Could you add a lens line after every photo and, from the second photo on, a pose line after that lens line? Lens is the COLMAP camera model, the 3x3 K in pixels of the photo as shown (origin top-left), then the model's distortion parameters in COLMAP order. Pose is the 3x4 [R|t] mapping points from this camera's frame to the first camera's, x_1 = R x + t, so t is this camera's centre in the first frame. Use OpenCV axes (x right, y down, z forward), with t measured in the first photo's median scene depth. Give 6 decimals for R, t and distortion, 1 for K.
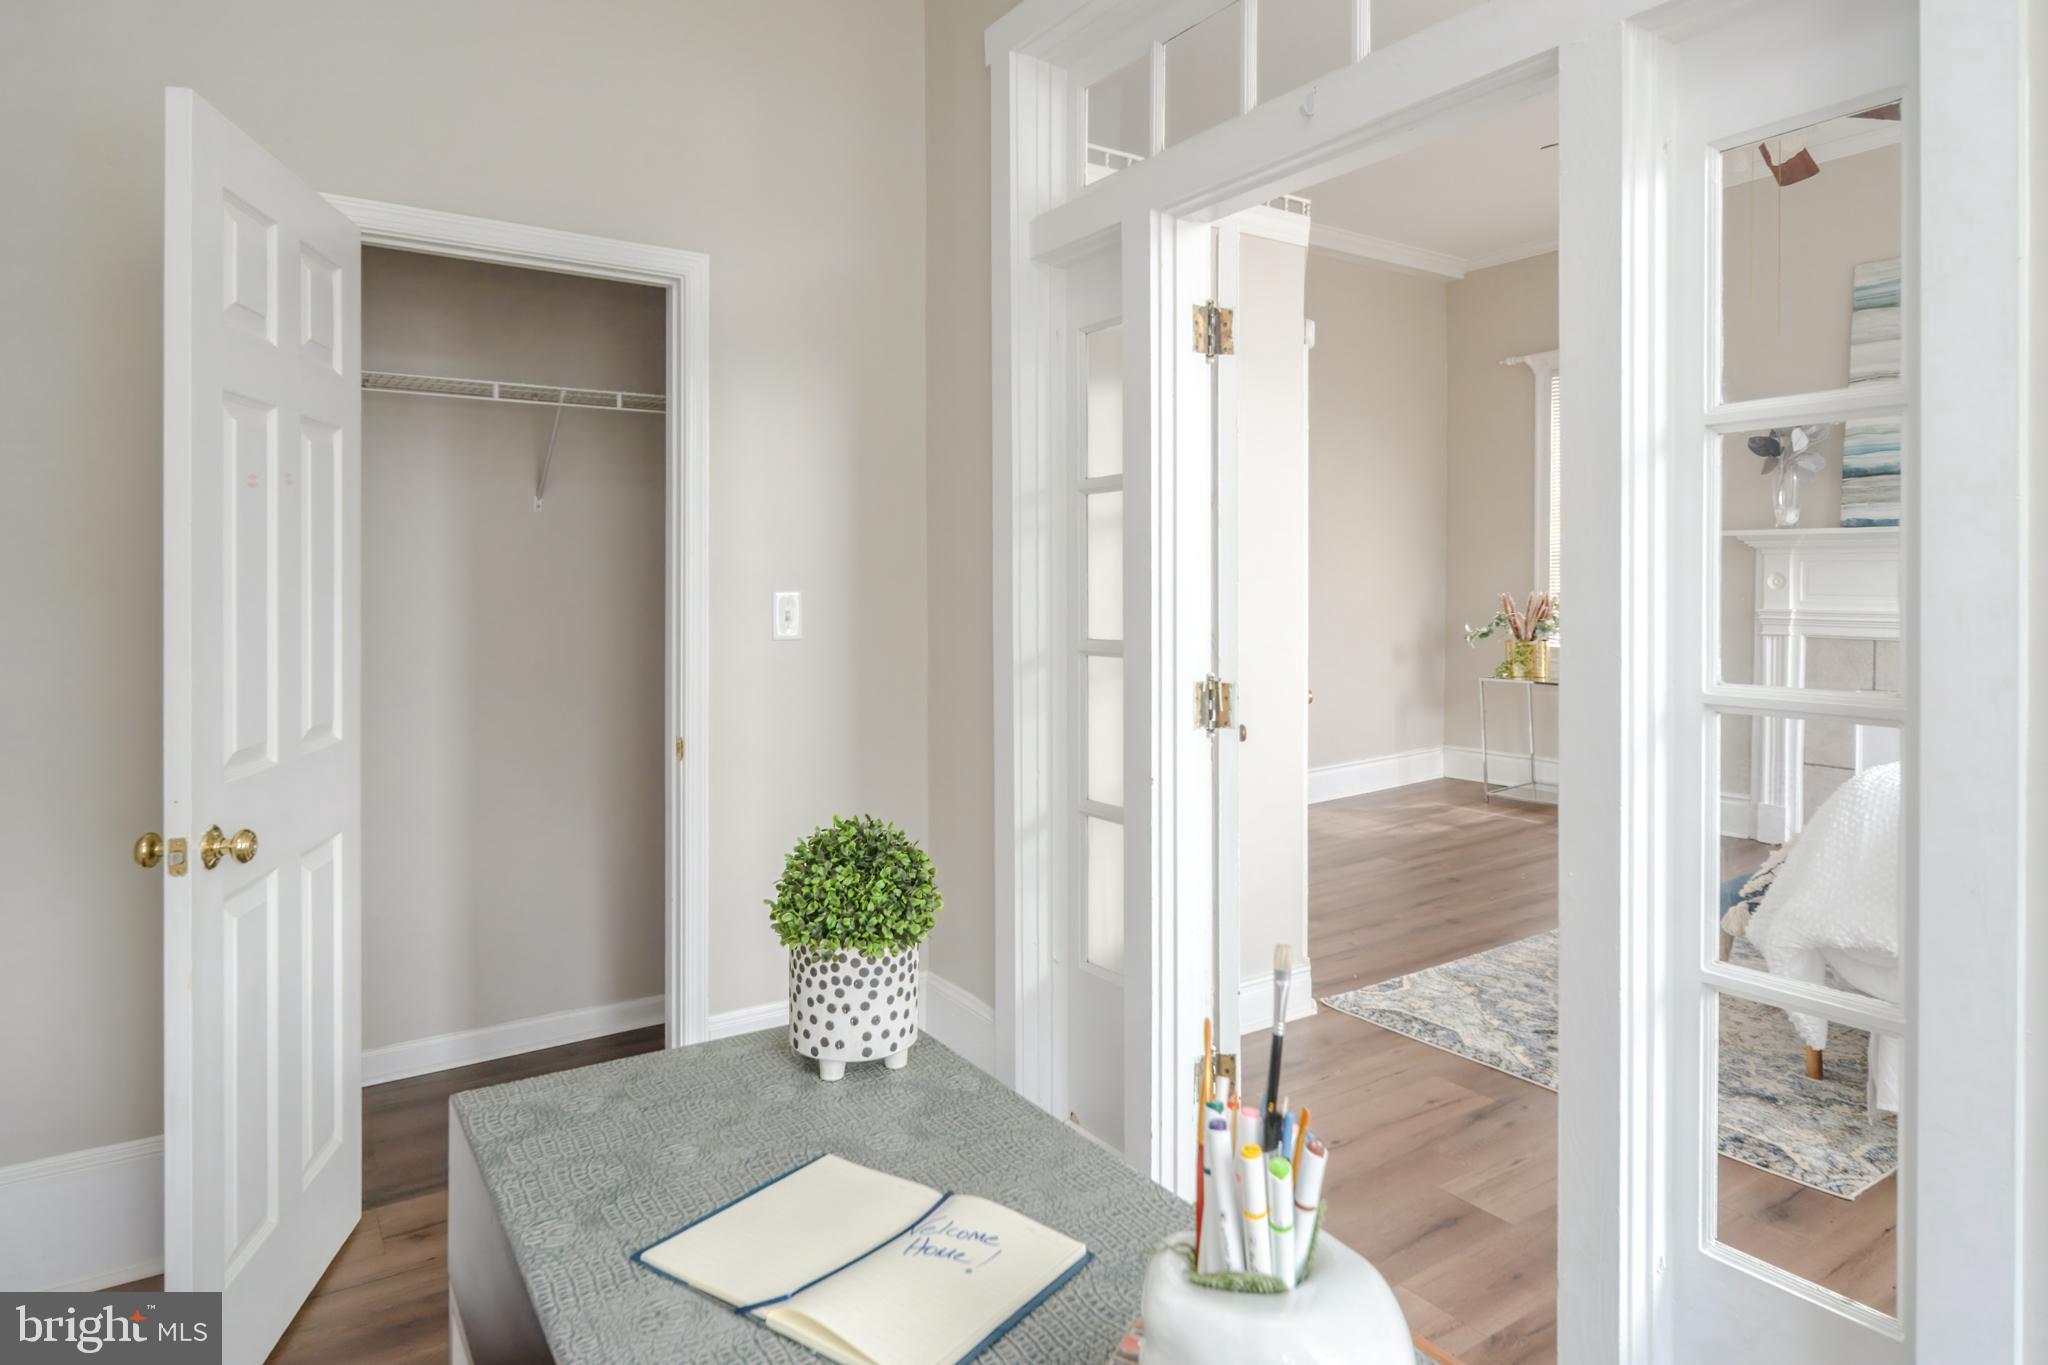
lens RADIAL K [[1215.9, 0, 1020.0], [0, 1215.9, 587.2], [0, 0, 1]] dist [-0.007170, 0.000452]
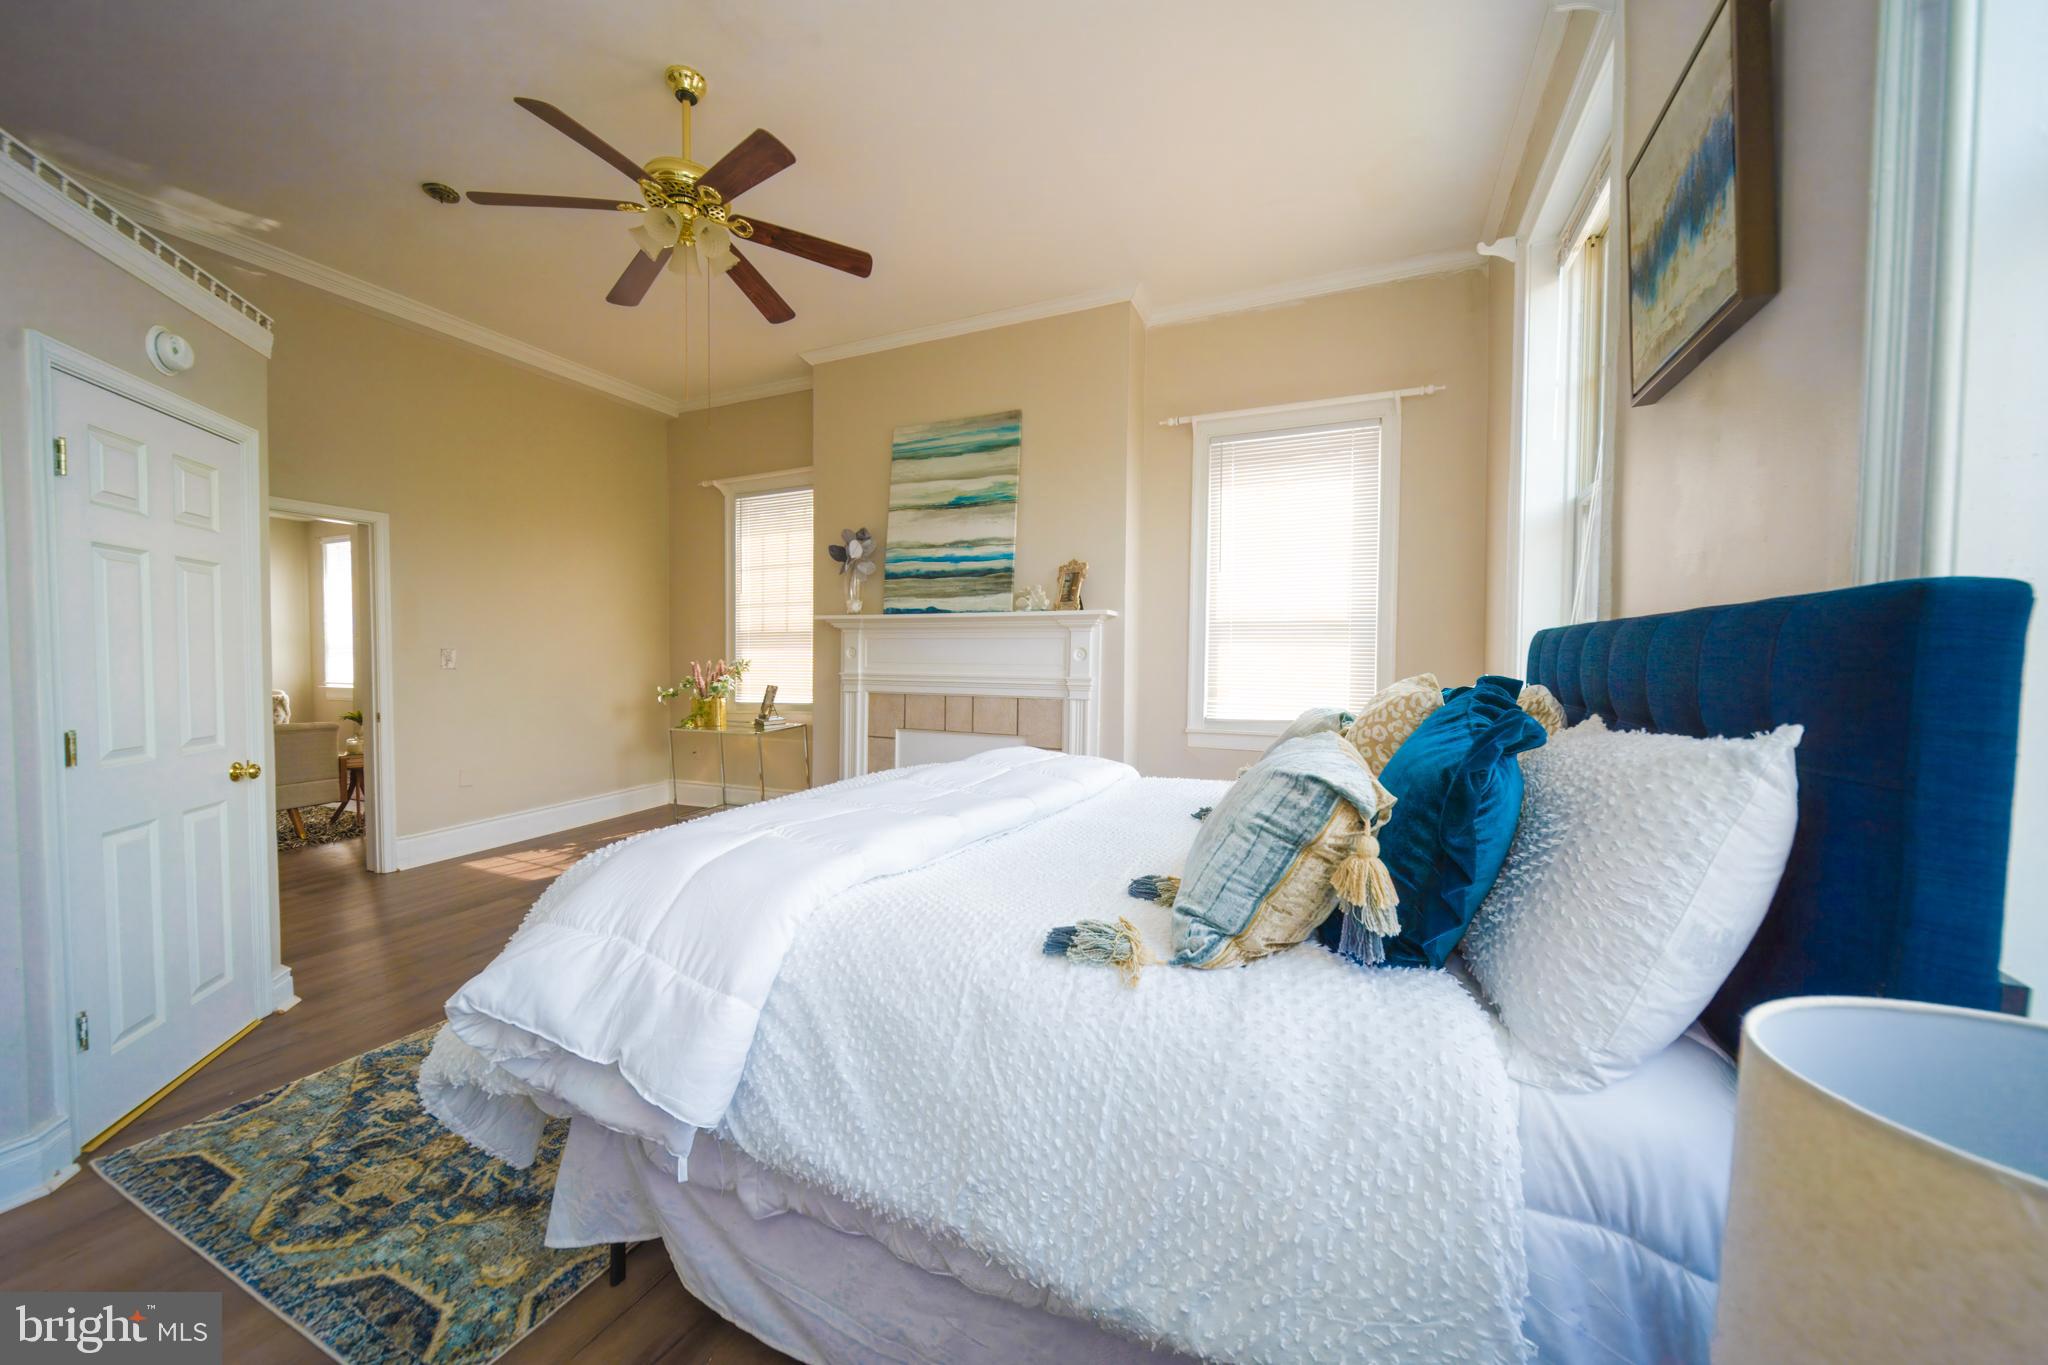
lens RADIAL K [[739.7, 0, 1030.4], [0, 739.7, 680.3], [0, 0, 1]] dist [-0.000087, -0.000038]
pose [[0.844719, -0.011849, 0.535080, 0.347345], [-0.002073, 0.999675, 0.025410, 0.004659], [-0.535207, -0.022573, 0.844419, 0.177153]]
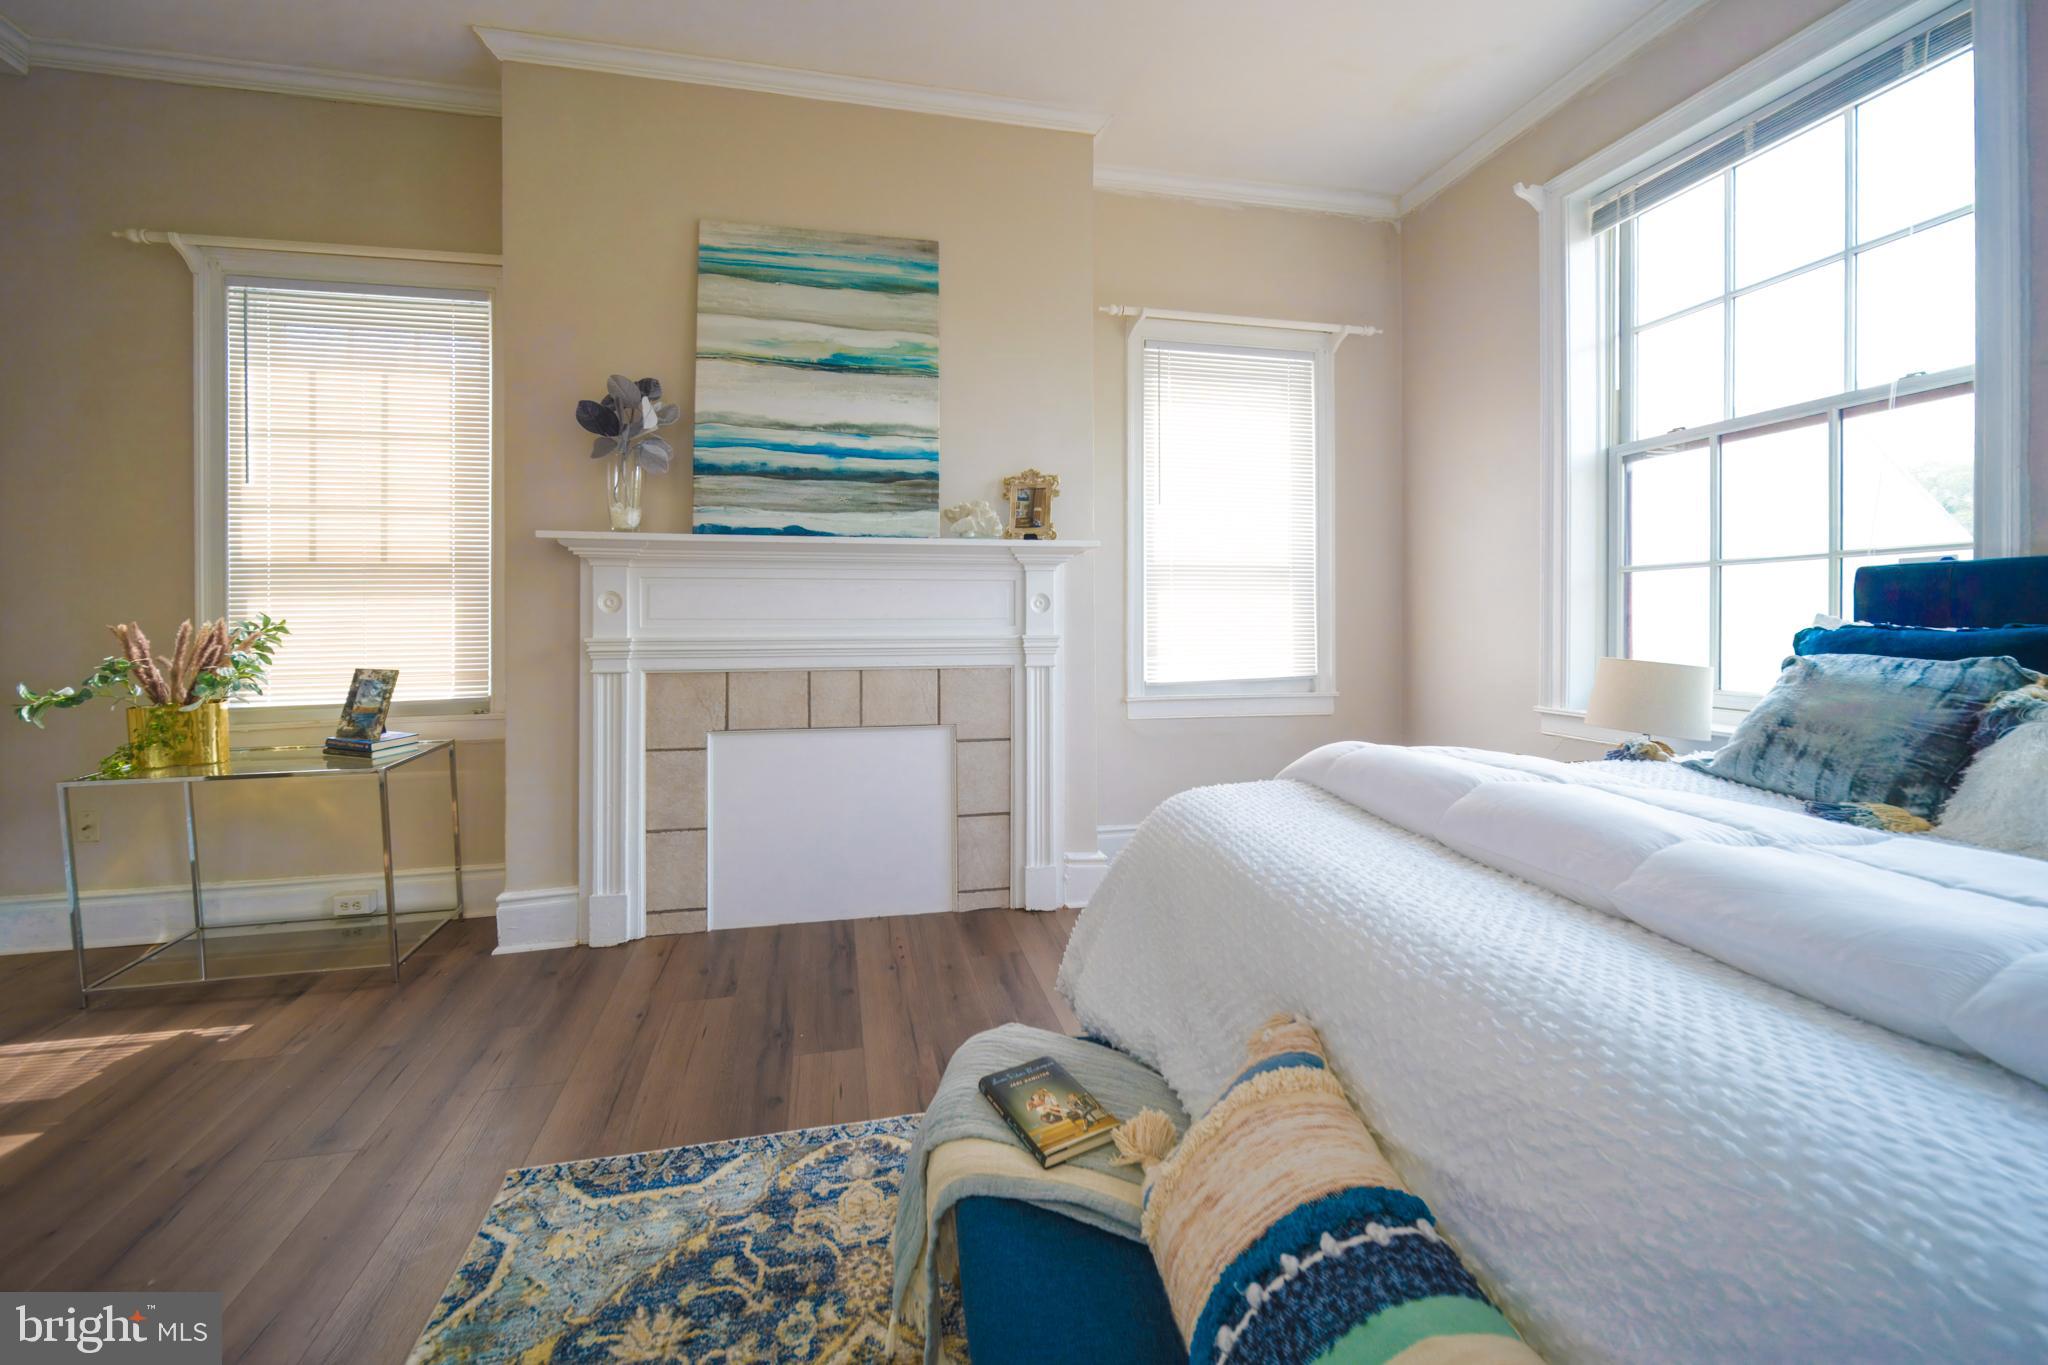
lens RADIAL K [[764.0, 0, 991.8], [0, 764.0, 628.6], [0, 0, 1]] dist [-0.003122, -0.000605]
pose [[0.365518, -0.009681, 0.930754, 0.266131], [0.011357, 0.999918, 0.005940, 0.012005], [-0.930735, 0.008399, 0.365598, 0.605306]]
